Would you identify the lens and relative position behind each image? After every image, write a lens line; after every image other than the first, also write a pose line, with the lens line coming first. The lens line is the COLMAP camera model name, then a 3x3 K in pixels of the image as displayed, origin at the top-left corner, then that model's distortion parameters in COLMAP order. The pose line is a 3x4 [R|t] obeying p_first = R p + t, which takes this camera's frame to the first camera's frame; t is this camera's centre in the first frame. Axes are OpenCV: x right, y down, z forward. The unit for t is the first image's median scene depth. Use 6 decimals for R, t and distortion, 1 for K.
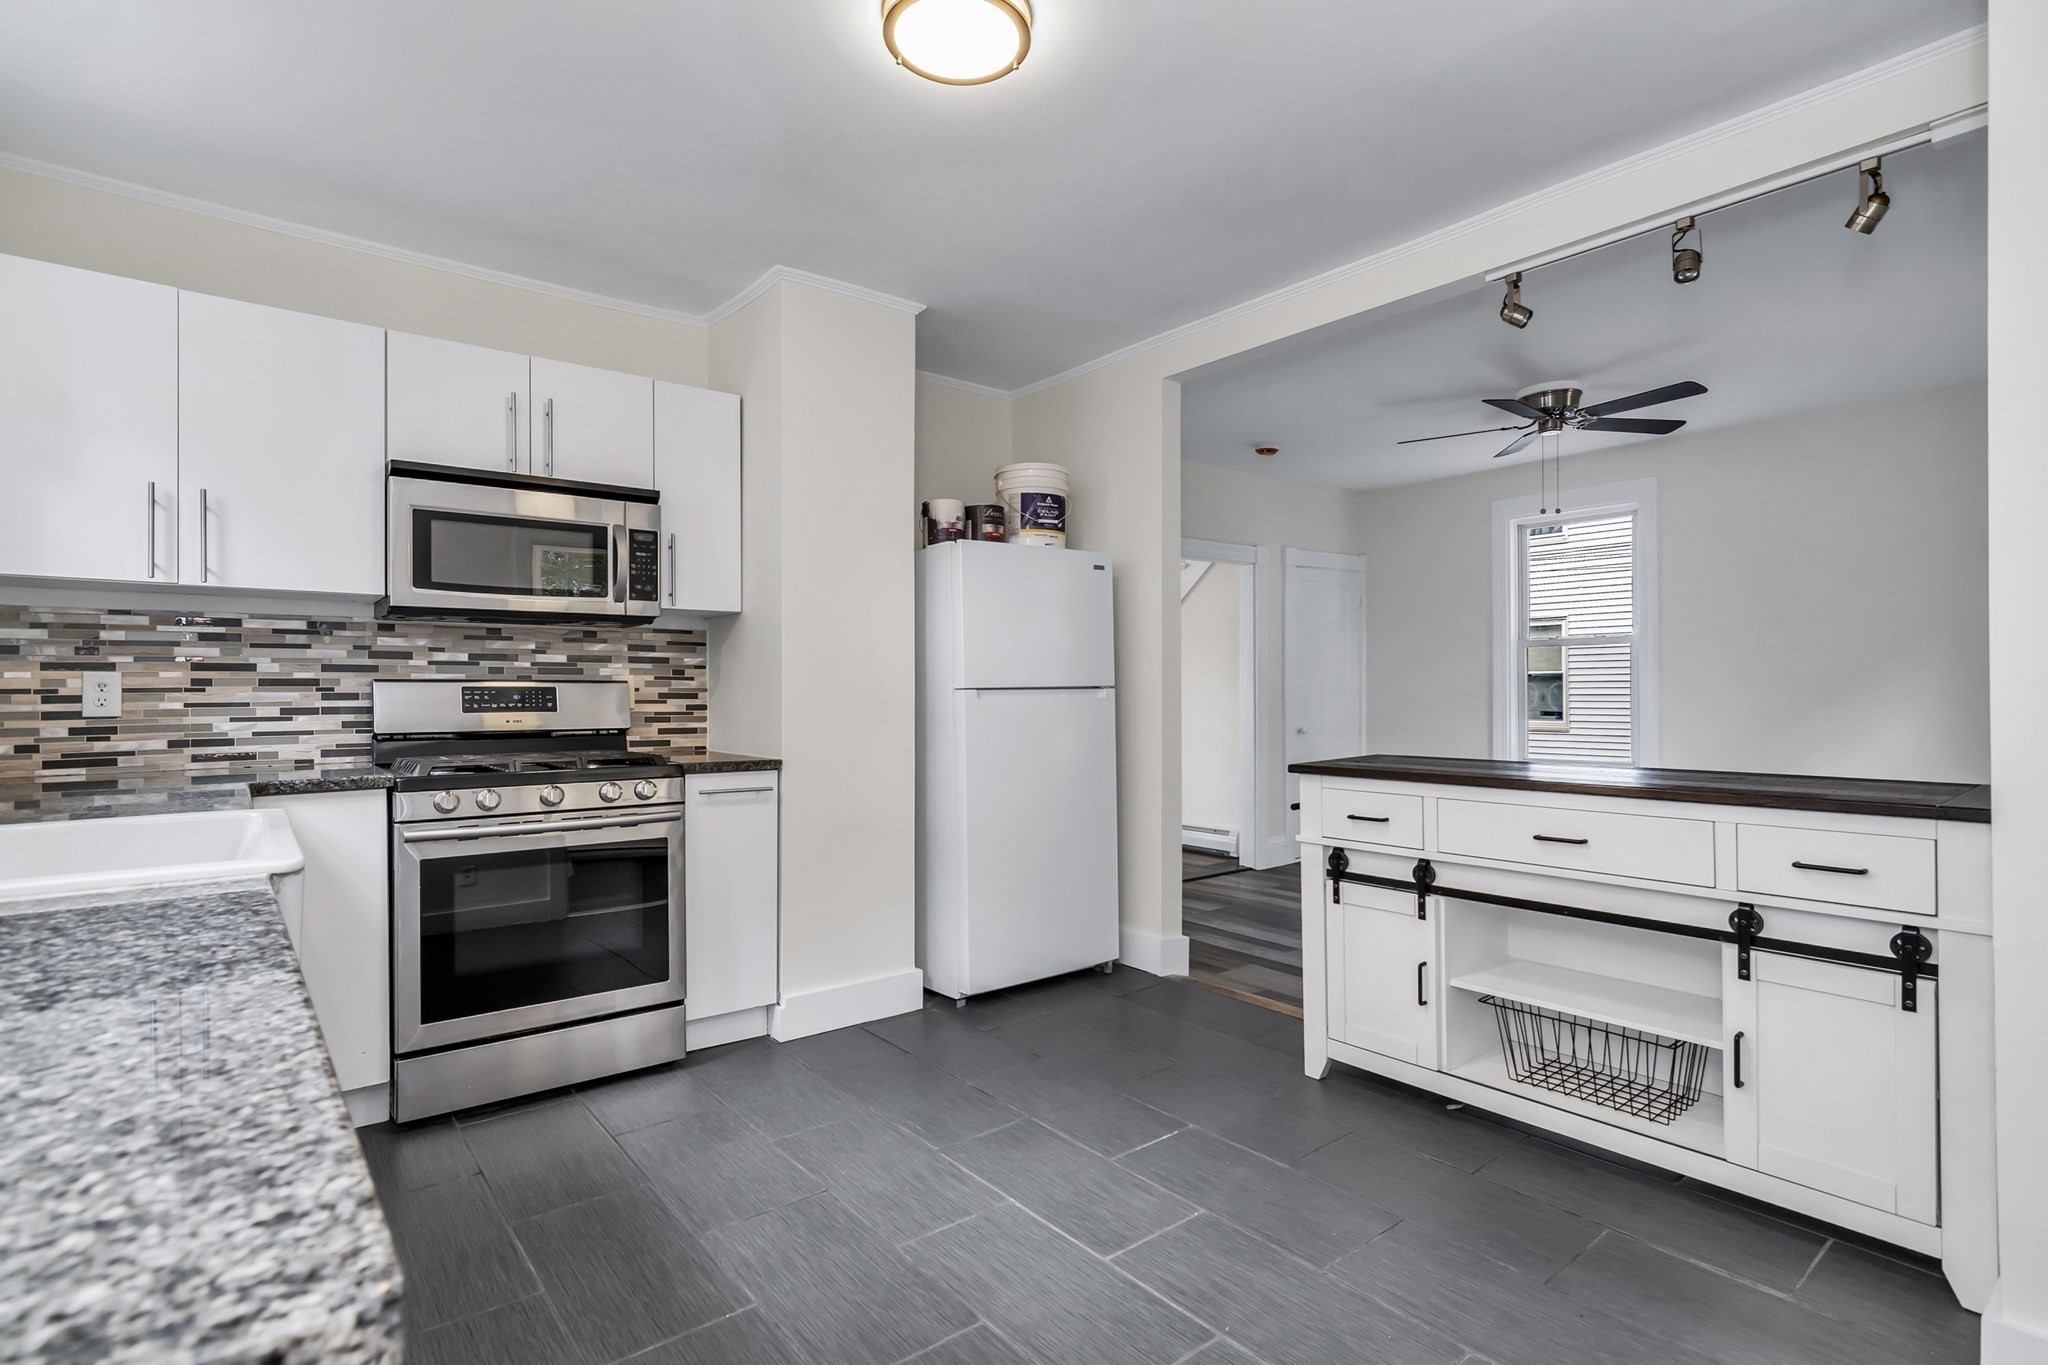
lens RADIAL K [[1018.4, 0, 982.9], [0, 1018.4, 687.9], [0, 0, 1]] dist [-0.007810, 0.003082]
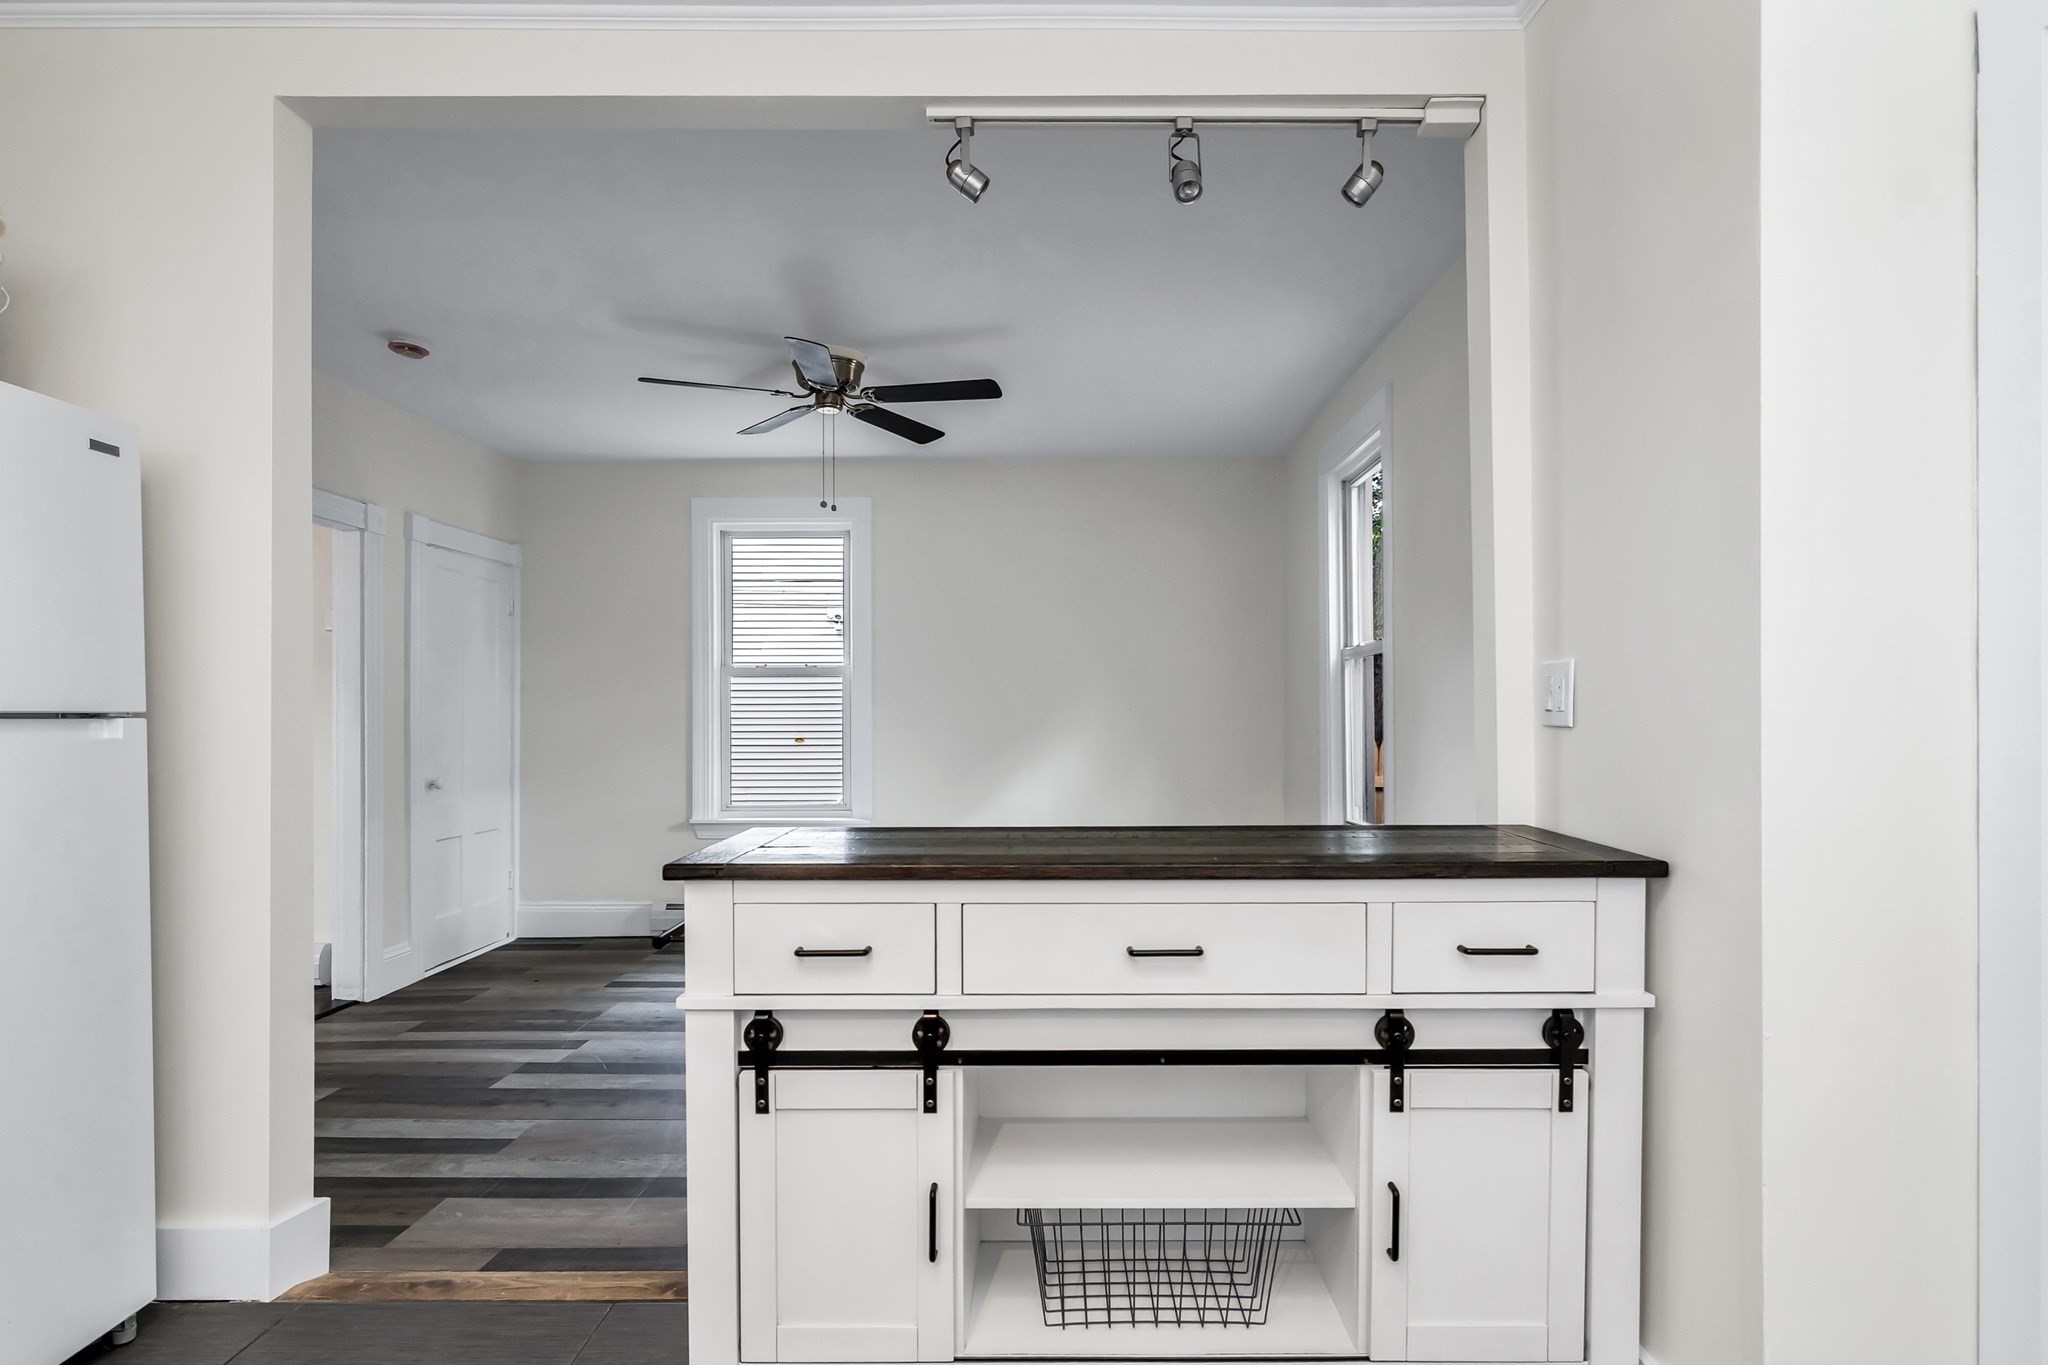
lens RADIAL K [[1018.4, 0, 1028.3], [0, 1018.4, 727.3], [0, 0, 1]] dist [-0.007810, 0.003082]
pose [[0.590948, 0.001662, 0.806708, -0.006470], [-0.002883, 0.999996, 0.000051, 0.004410], [-0.806705, -0.002356, 0.590950, 0.501102]]
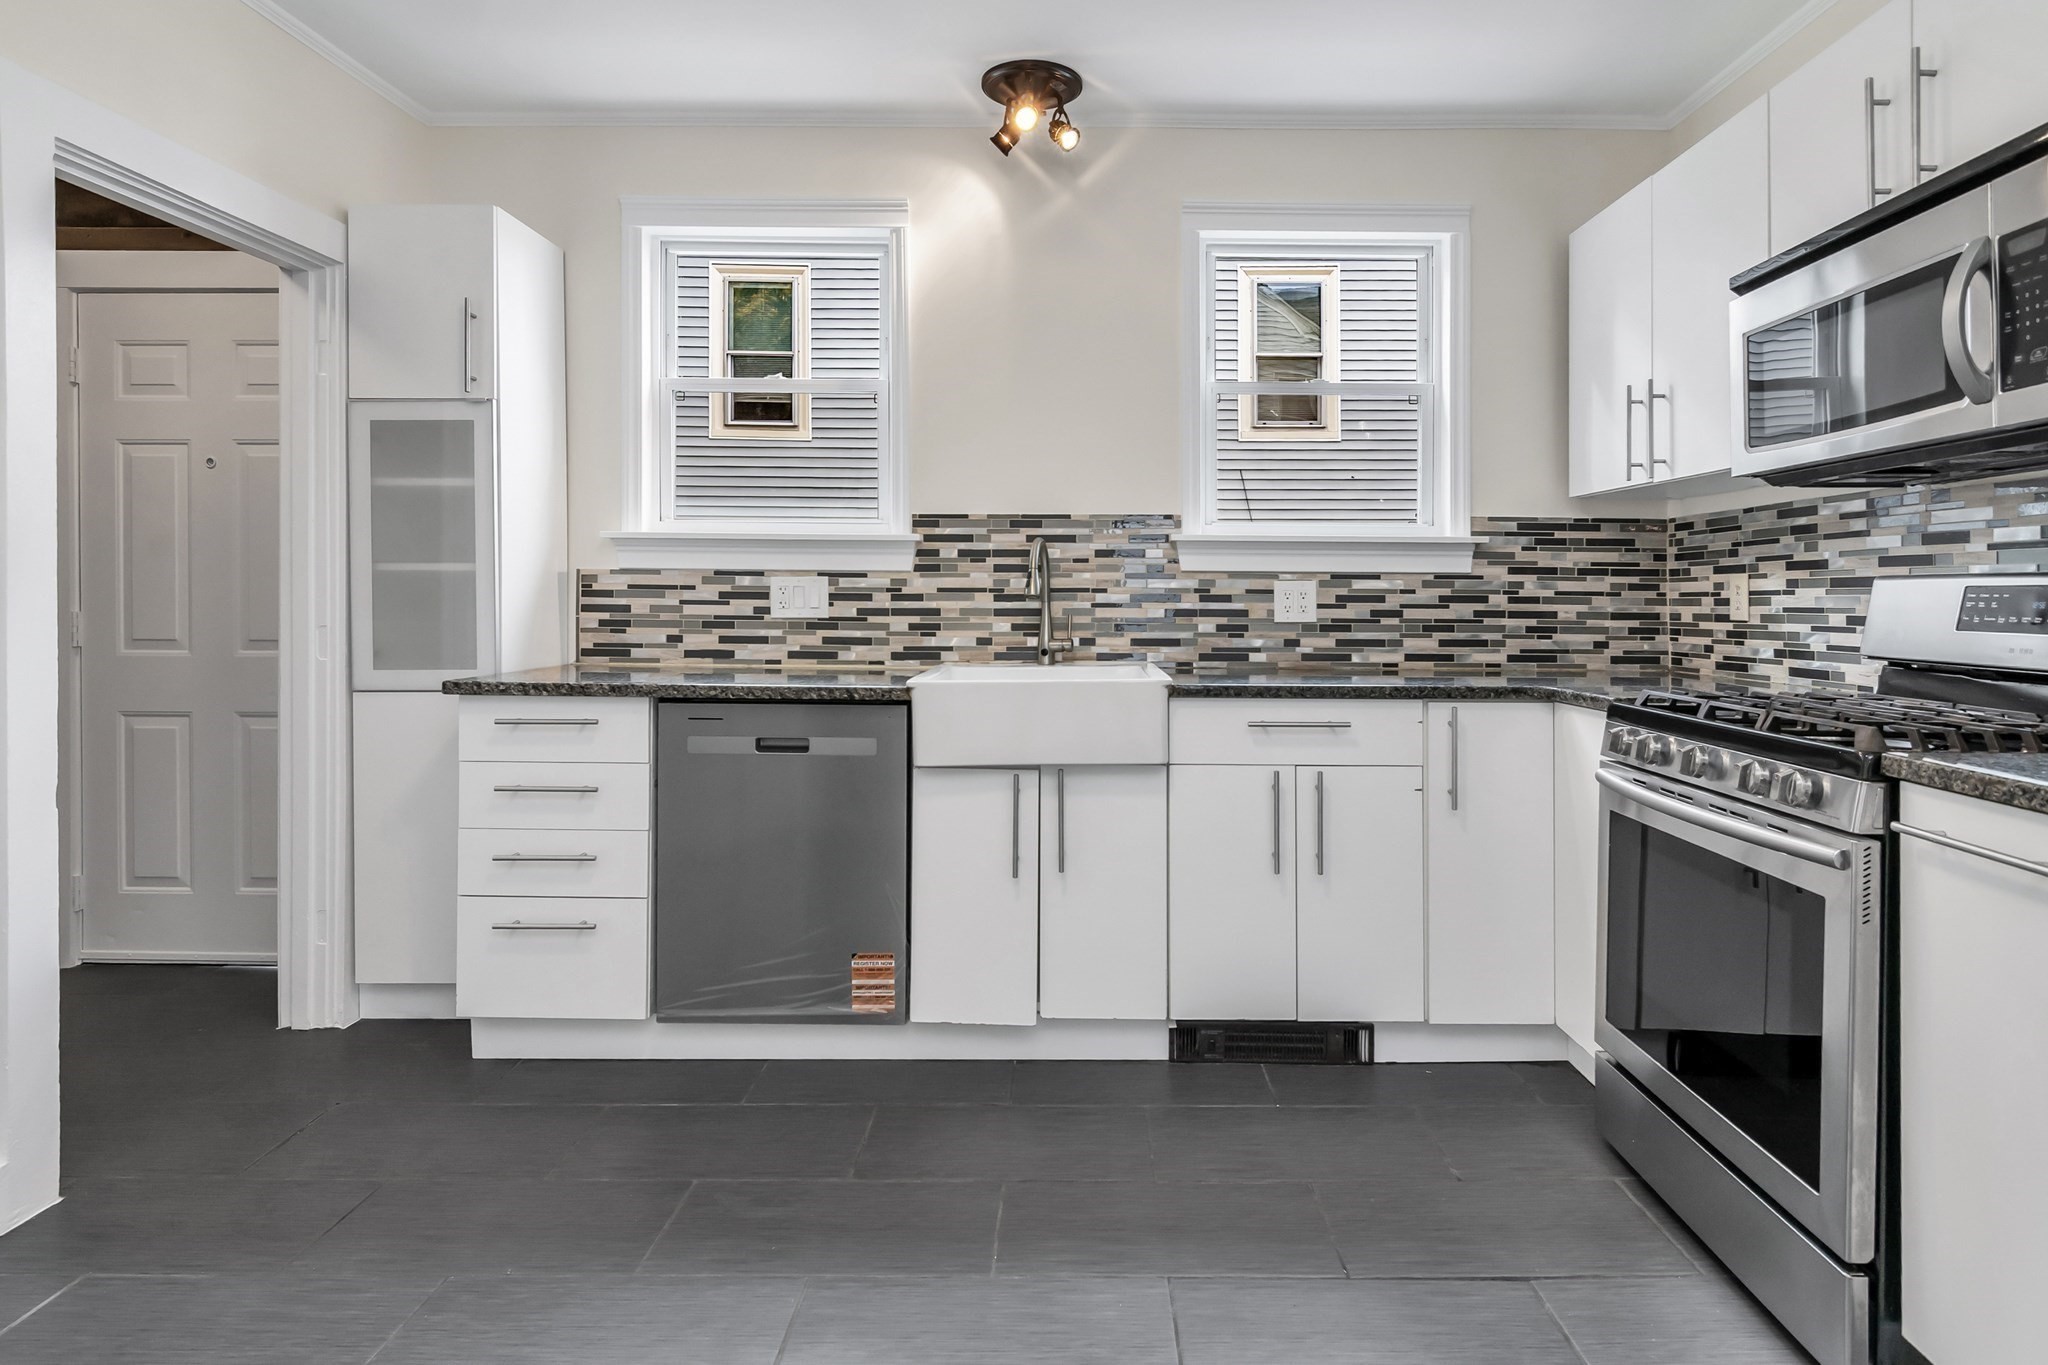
lens RADIAL K [[1018.4, 0, 1050.7], [0, 1018.4, 601.9], [0, 0, 1]] dist [-0.007810, 0.003082]
pose [[-0.596394, 0.005619, -0.802672, 0.280719], [0.001459, 0.999981, 0.005917, 0.003794], [0.802690, 0.002358, -0.596392, 0.965448]]
